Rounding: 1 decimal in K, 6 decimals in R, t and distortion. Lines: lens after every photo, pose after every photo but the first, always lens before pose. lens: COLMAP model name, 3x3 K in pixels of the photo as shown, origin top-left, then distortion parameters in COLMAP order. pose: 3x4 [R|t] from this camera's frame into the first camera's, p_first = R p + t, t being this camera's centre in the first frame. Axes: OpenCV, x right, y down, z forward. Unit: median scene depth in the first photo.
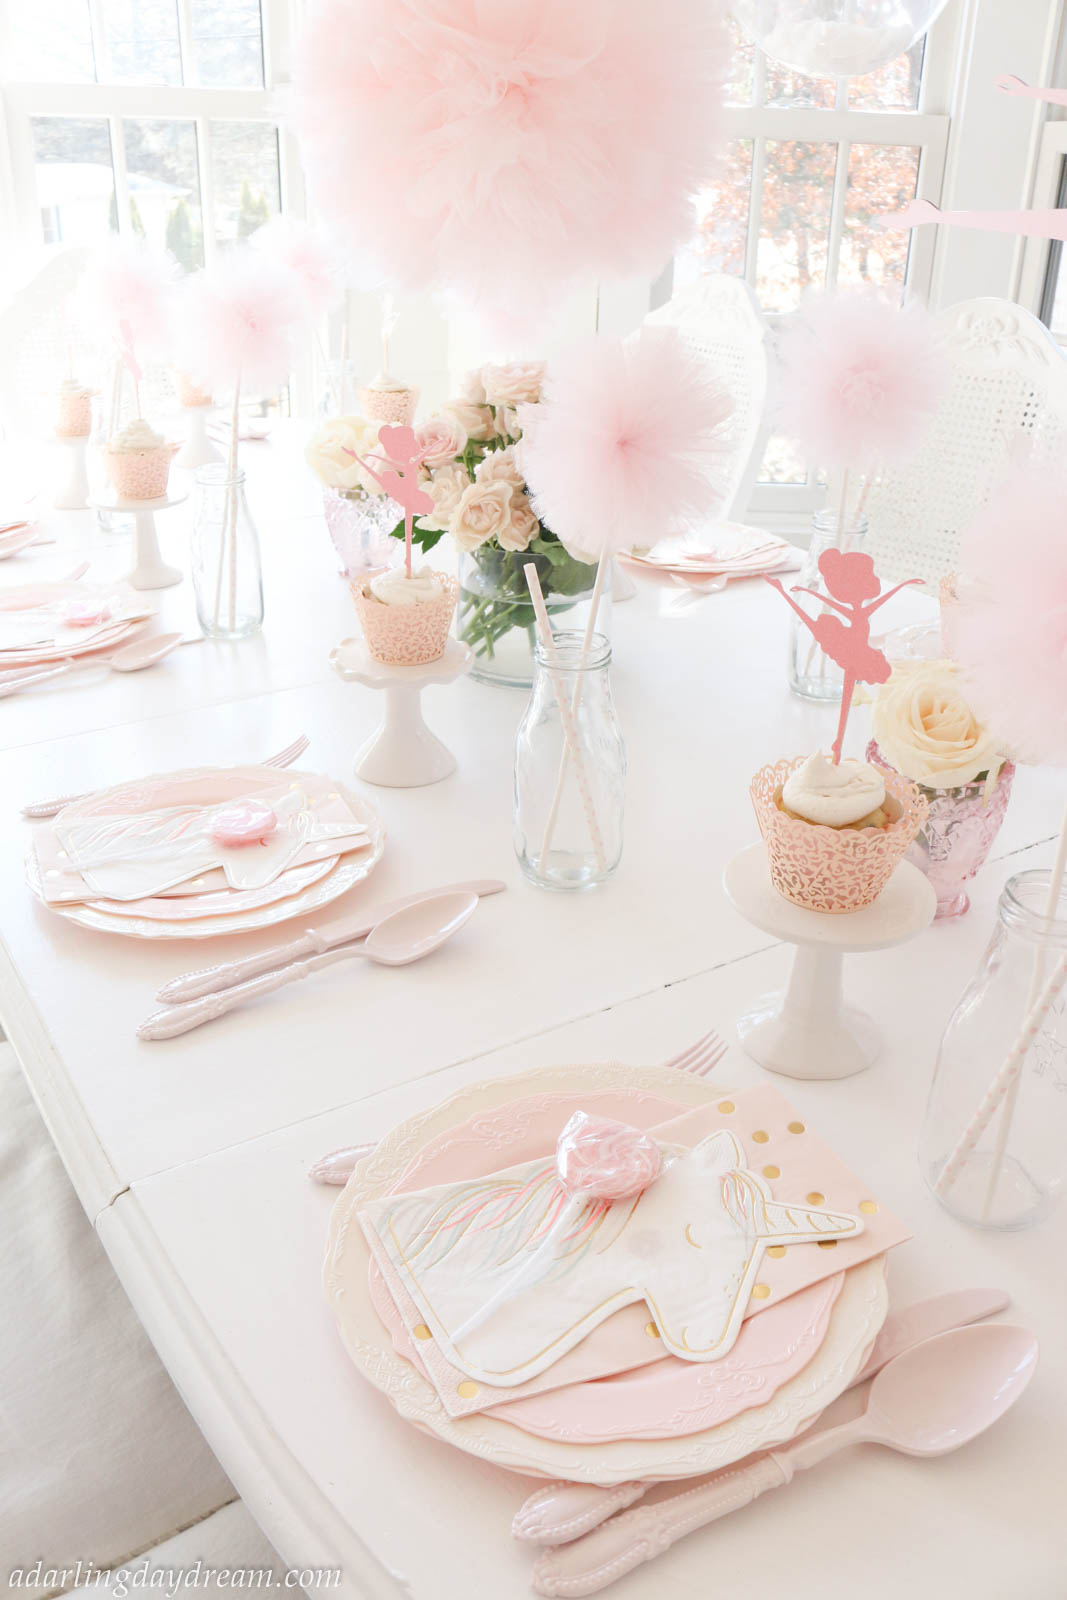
lens RADIAL K [[1312.4, 0, 540.7], [0, 1312.4, 803.4], [0, 0, 1]] dist [-0.153687, 0.121077]
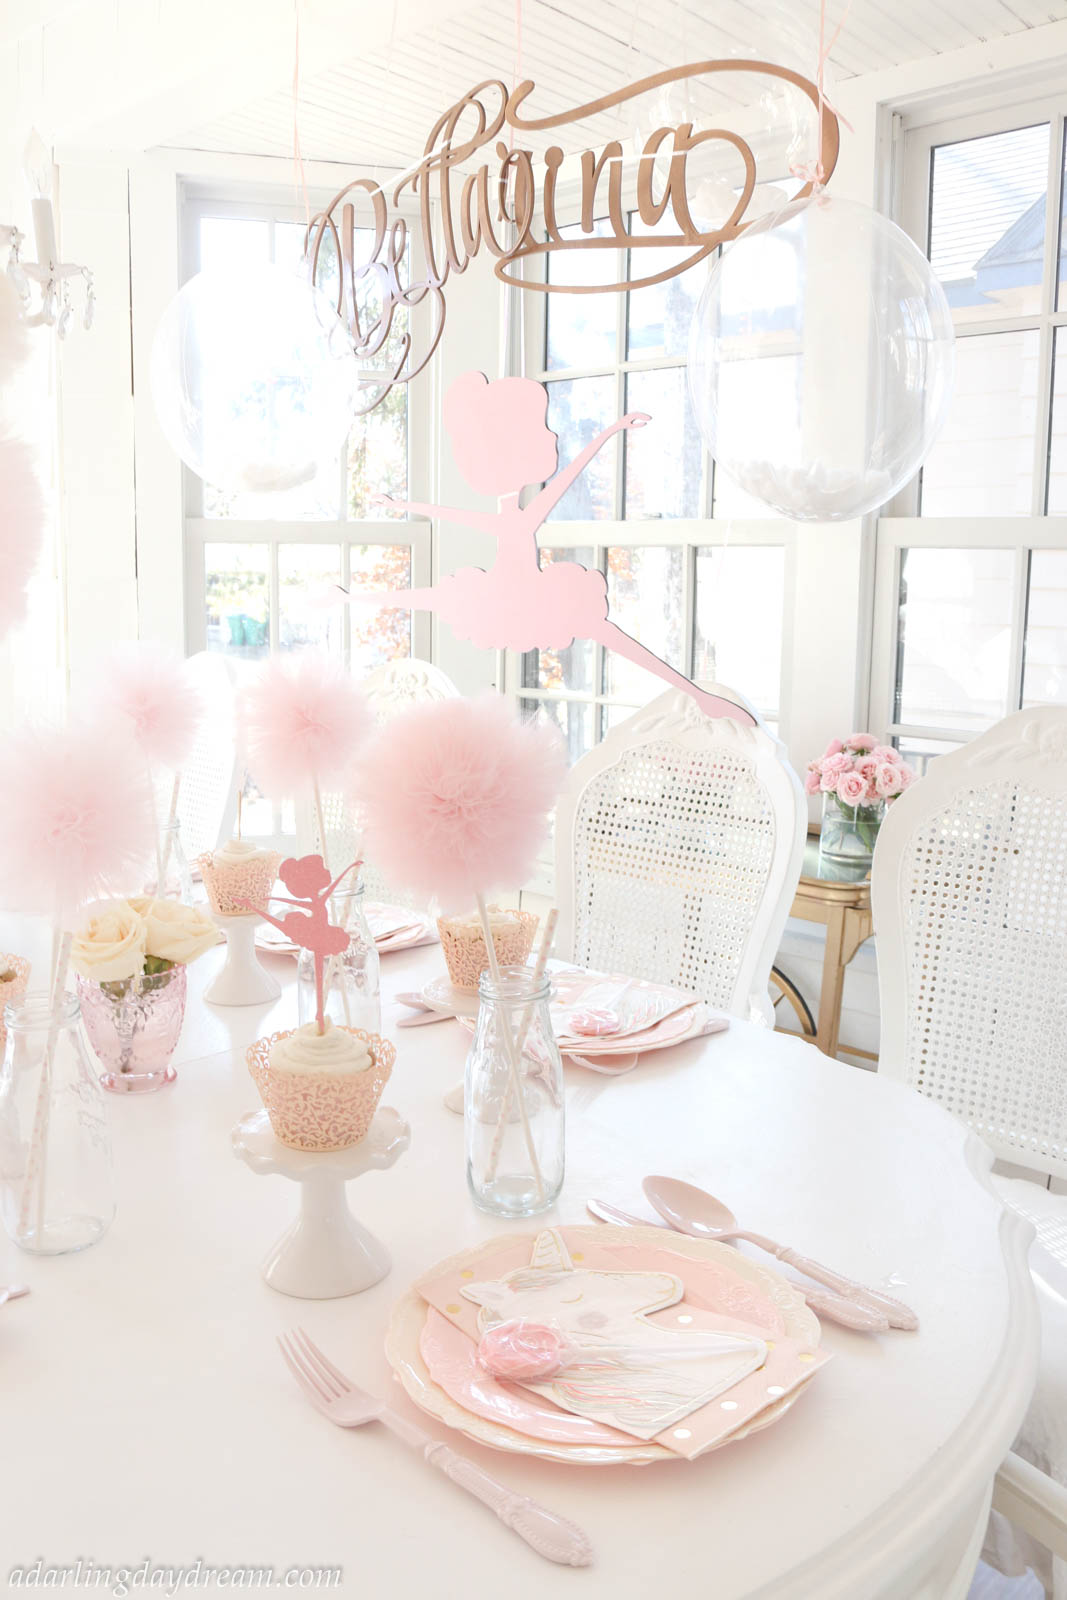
lens RADIAL K [[1312.4, 0, 540.7], [0, 1312.4, 803.4], [0, 0, 1]] dist [-0.153687, 0.121077]
pose [[0.972492, -0.045264, 0.228495, 0.269180], [0.107336, 0.957666, -0.267123, 0.131385], [-0.206731, 0.284300, 0.936181, -0.258689]]
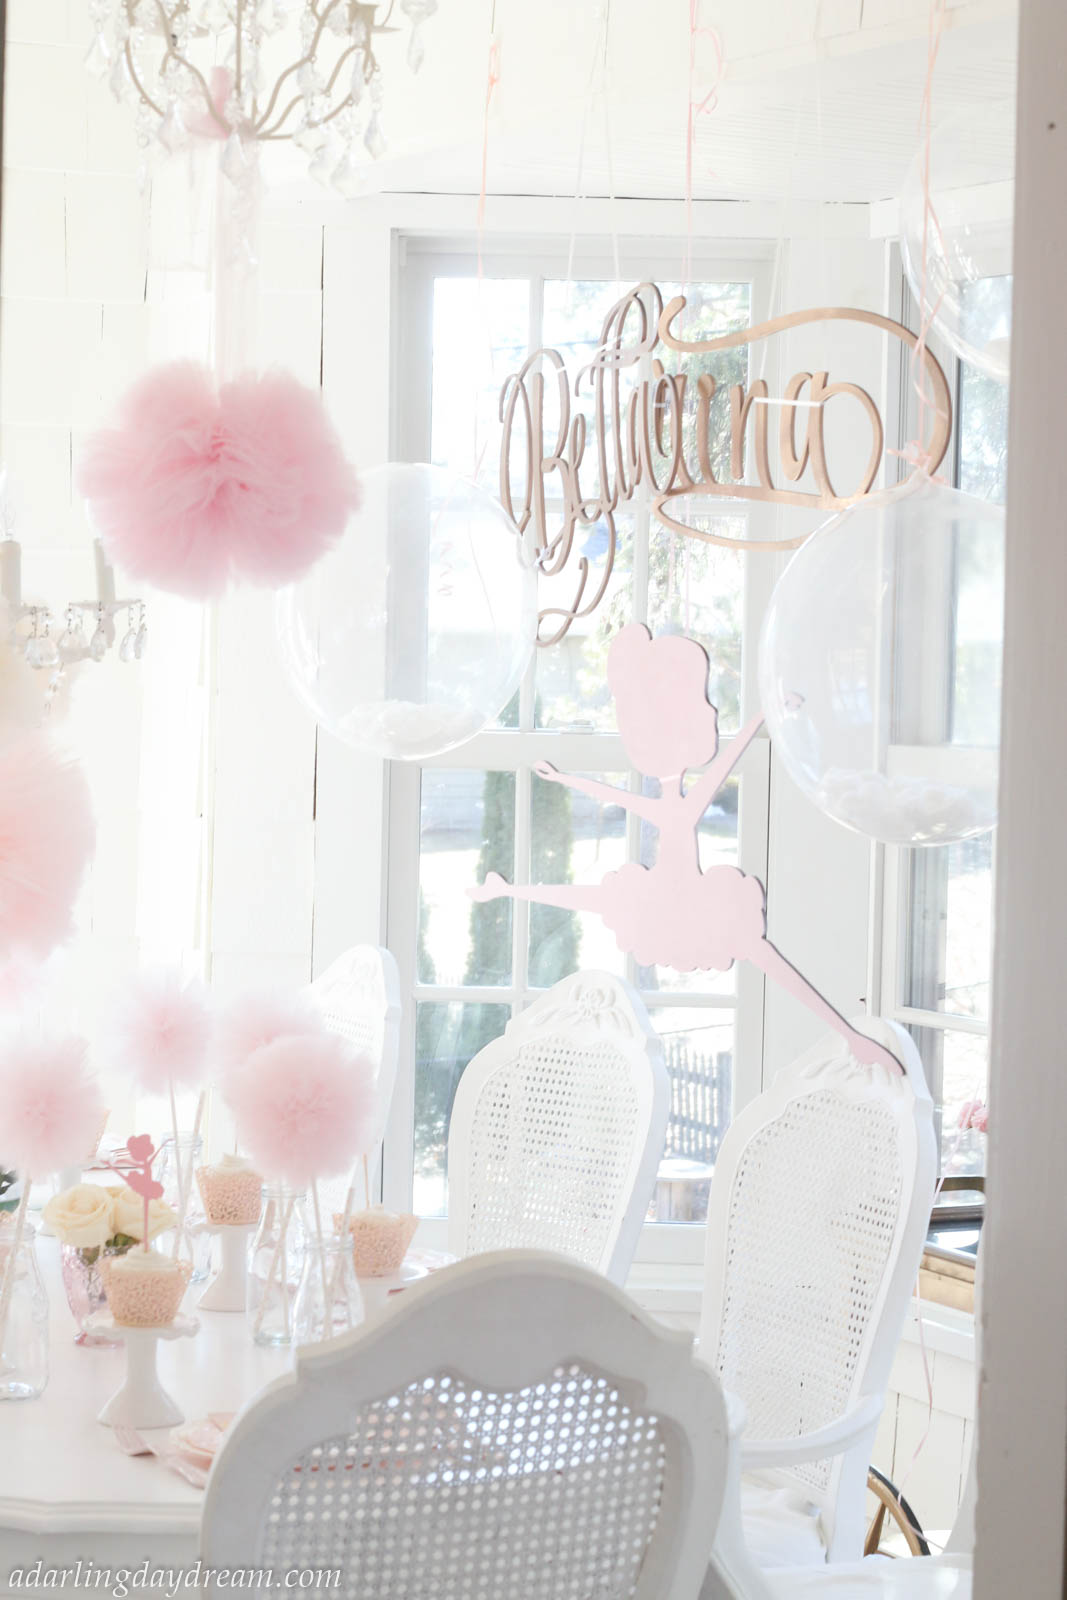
lens RADIAL K [[3652.5, 0, 533.5], [0, 3652.5, 800.0], [0, 0, 1]] dist [-0.108088, -0.461336]
pose [[0.995919, 0.004588, -0.090130, 0.800721], [-0.040406, 0.915682, -0.399866, 0.808696], [0.080696, 0.401876, 0.912131, -2.158664]]
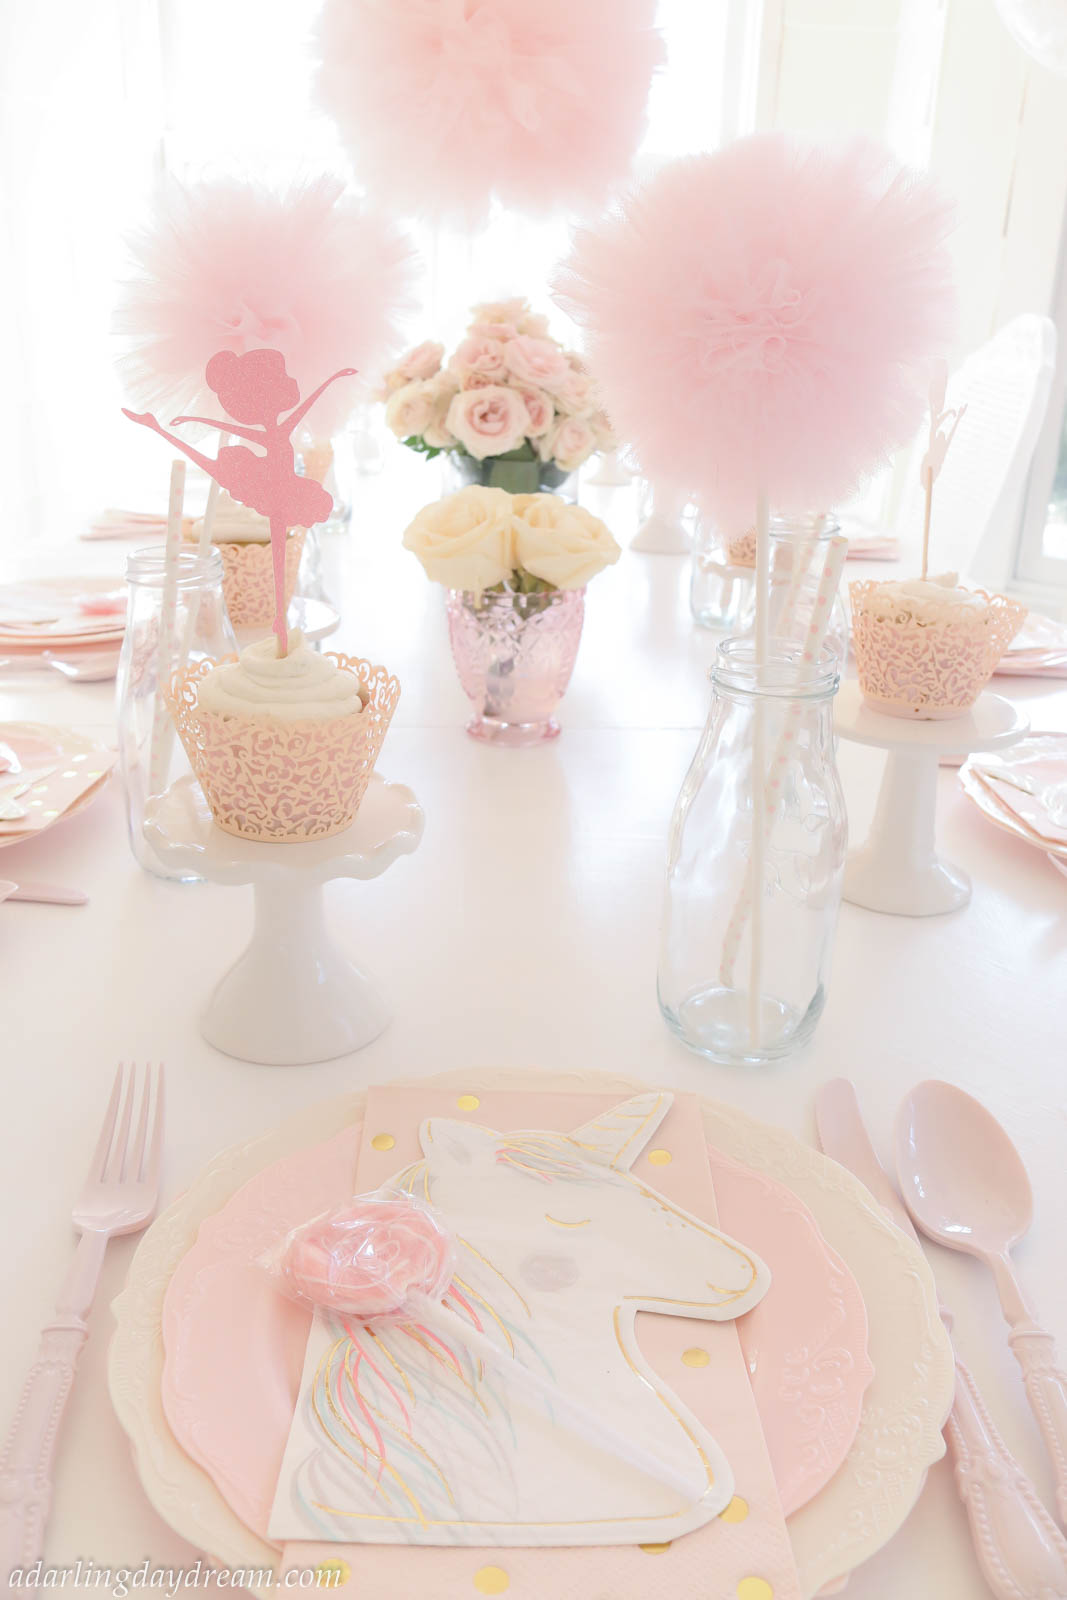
lens RADIAL K [[1312.4, 0, 540.7], [0, 1312.4, 803.4], [0, 0, 1]] dist [-0.153687, 0.121077]
pose [[0.875497, 0.195406, -0.441953, 0.525569], [-0.230903, 0.972591, -0.027389, 0.102523], [0.424487, 0.126027, 0.896620, 0.048104]]
